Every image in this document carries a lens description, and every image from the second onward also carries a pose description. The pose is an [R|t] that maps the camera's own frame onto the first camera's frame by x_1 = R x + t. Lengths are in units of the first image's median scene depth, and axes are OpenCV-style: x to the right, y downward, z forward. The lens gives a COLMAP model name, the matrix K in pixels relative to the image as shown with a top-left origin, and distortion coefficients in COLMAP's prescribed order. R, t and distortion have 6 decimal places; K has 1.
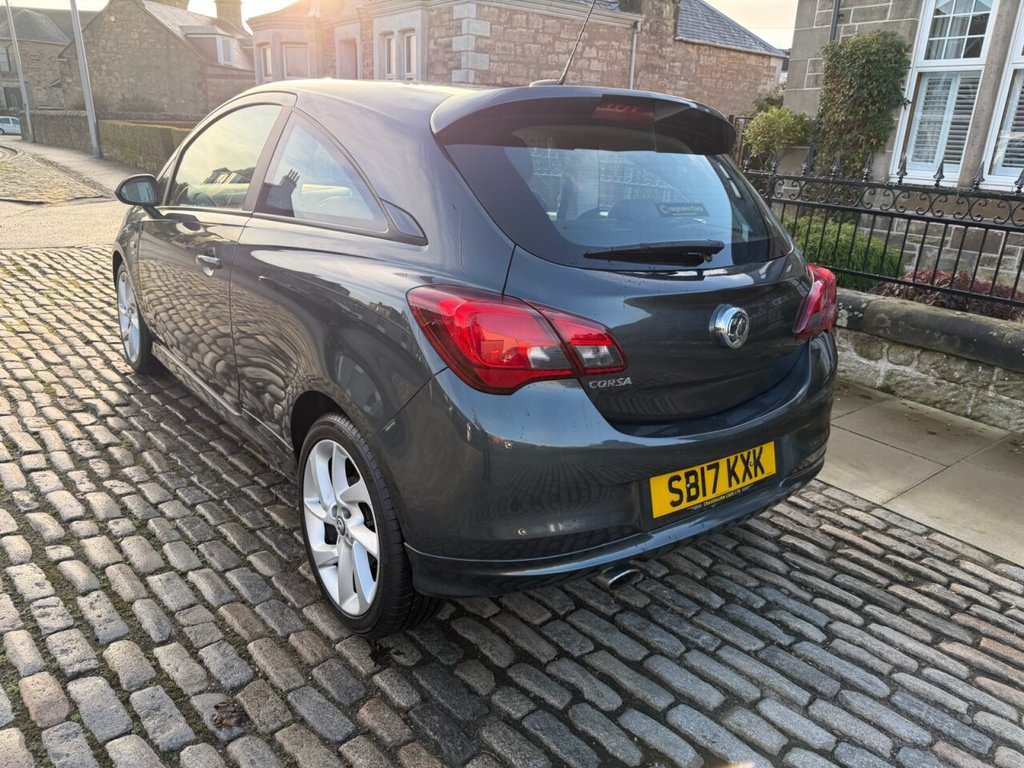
lens RADIAL K [[721.3, 0, 507.8], [0, 721.3, 384.0], [0, 0, 1]] dist [-0.004066, -0.004885]
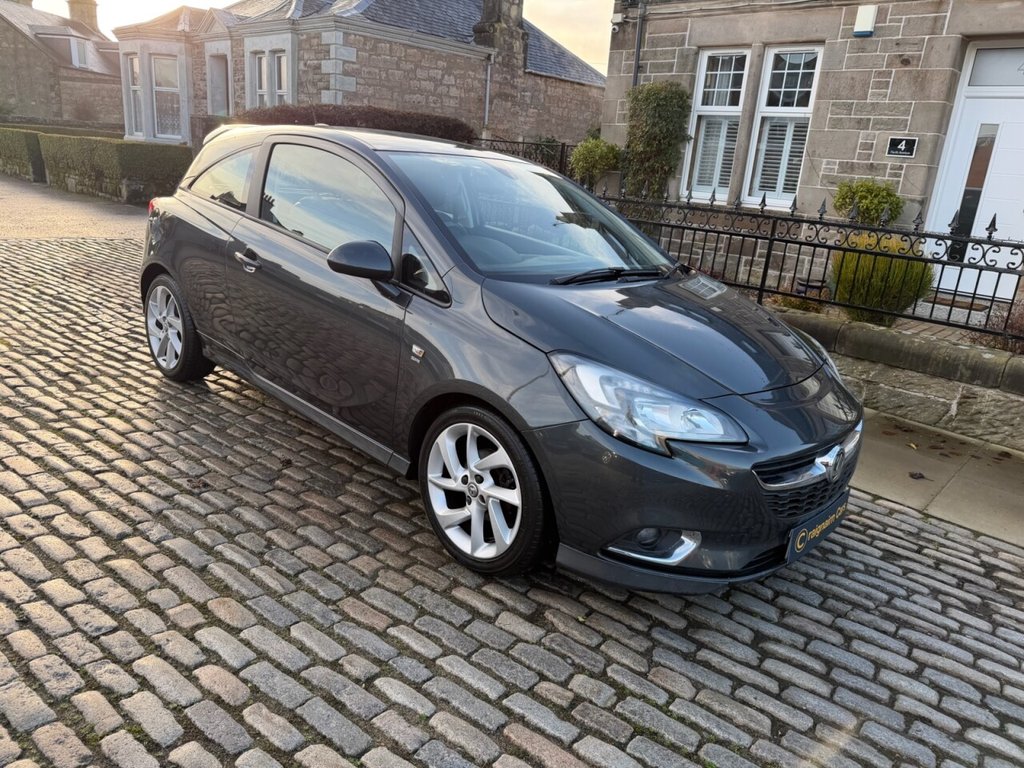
lens RADIAL K [[716.7, 0, 500.8], [0, 716.7, 381.0], [0, 0, 1]] dist [0.003324, -0.009112]
pose [[0.986655, -0.016671, 0.161969, 0.013733], [0.020307, 0.999577, -0.020820, 0.056740], [-0.161554, 0.023831, 0.986576, -0.186648]]
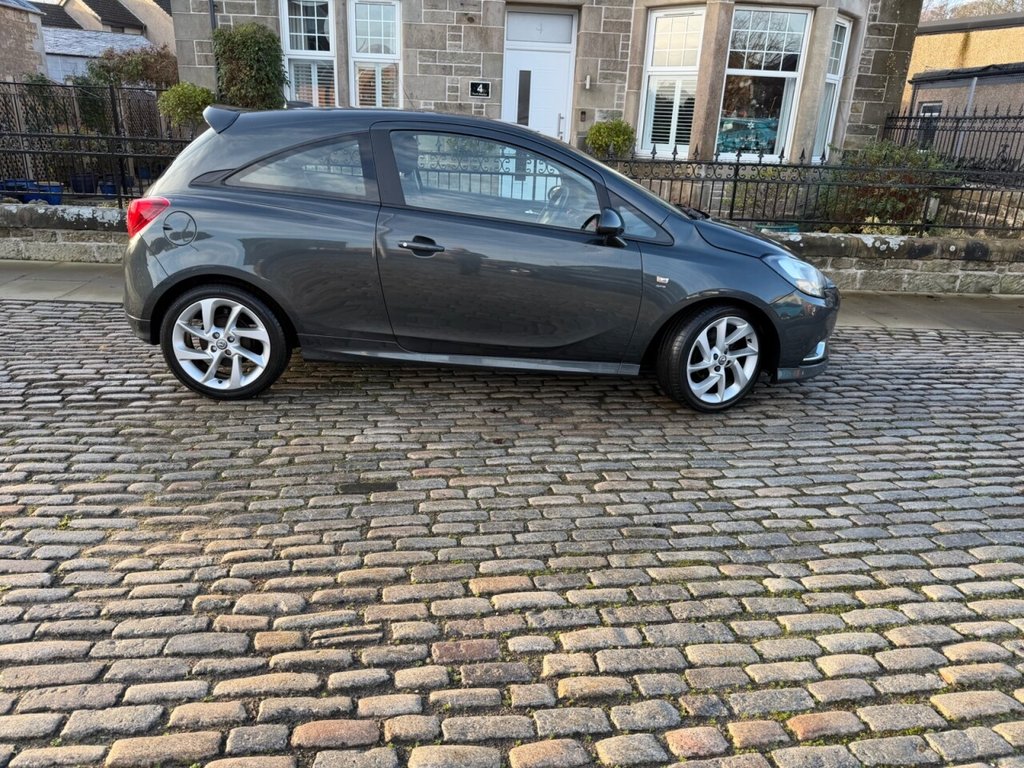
lens RADIAL K [[722.2, 0, 504.0], [0, 722.2, 387.3], [0, 0, 1]] dist [0.001237, -0.008830]
pose [[0.558189, -0.305262, 0.771518, -0.411384], [0.257567, 0.947673, 0.188611, -0.013035], [-0.788723, 0.093437, 0.607606, -0.053724]]
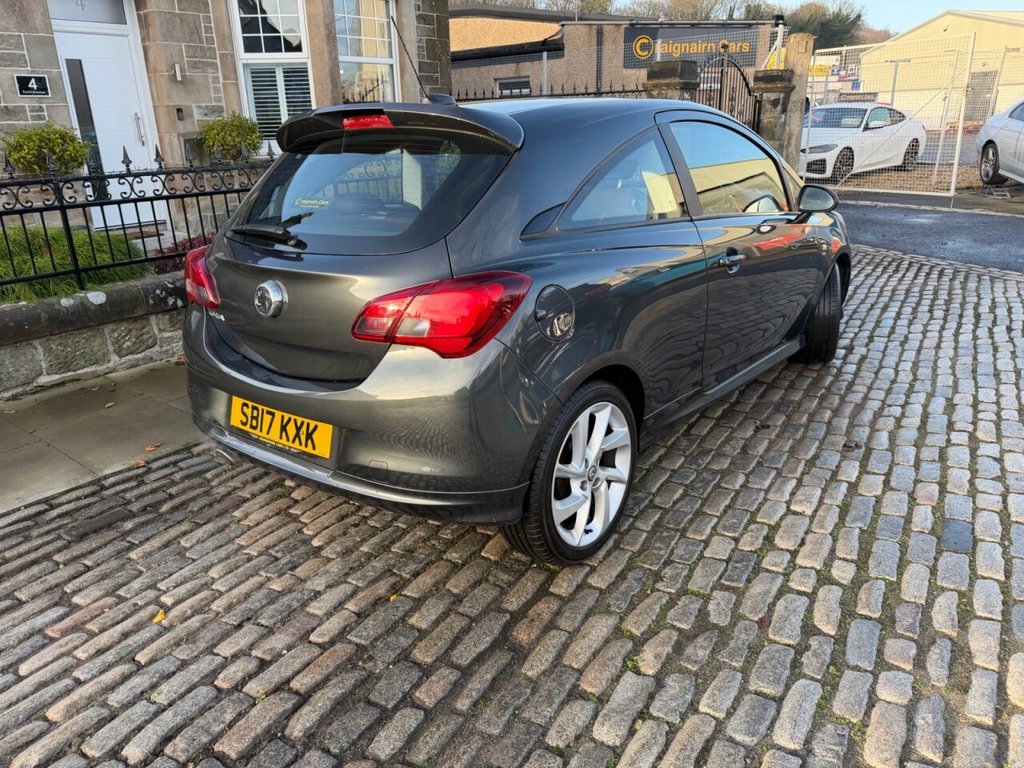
lens RADIAL K [[723.9, 0, 516.0], [0, 723.9, 371.0], [0, 0, 1]] dist [0.004297, -0.006372]
pose [[-0.255523, -0.352044, 0.900429, -0.389132], [0.332153, 0.842691, 0.423729, -0.171184], [-0.907955, 0.407352, -0.098395, 0.413462]]
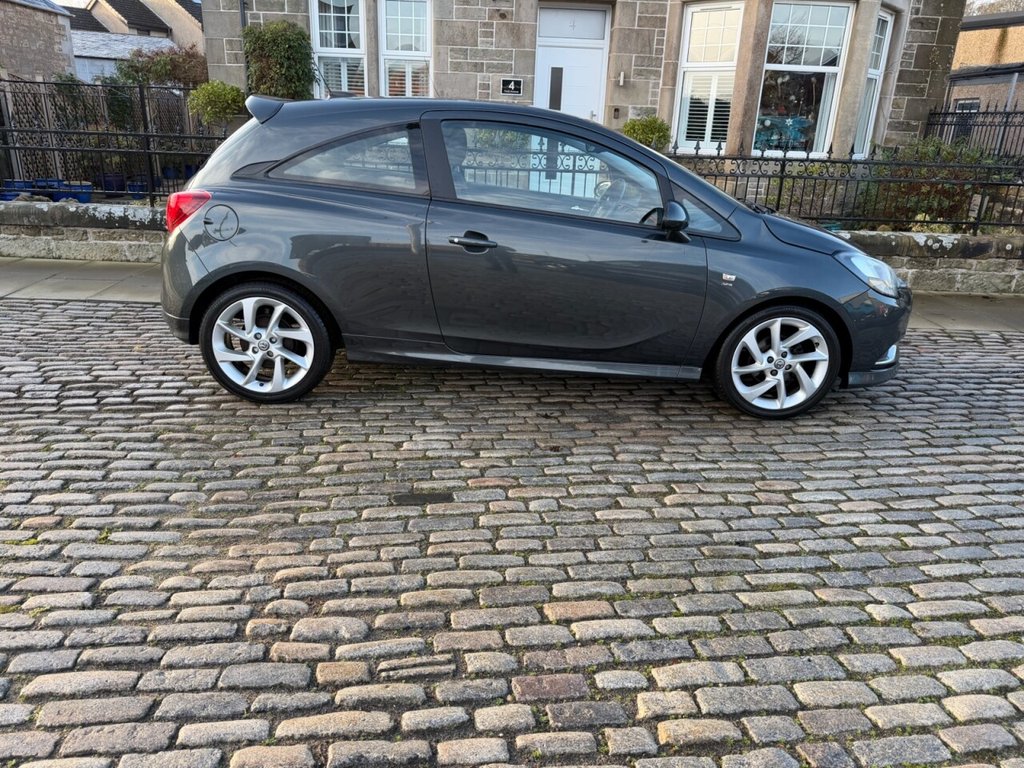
lens RADIAL K [[722.8, 0, 506.8], [0, 722.8, 384.4], [0, 0, 1]] dist [-0.002675, -0.003861]
pose [[0.575912, -0.298881, 0.760918, -0.404250], [0.258015, 0.949653, 0.177731, -0.015825], [-0.775728, 0.093970, 0.624032, -0.020757]]
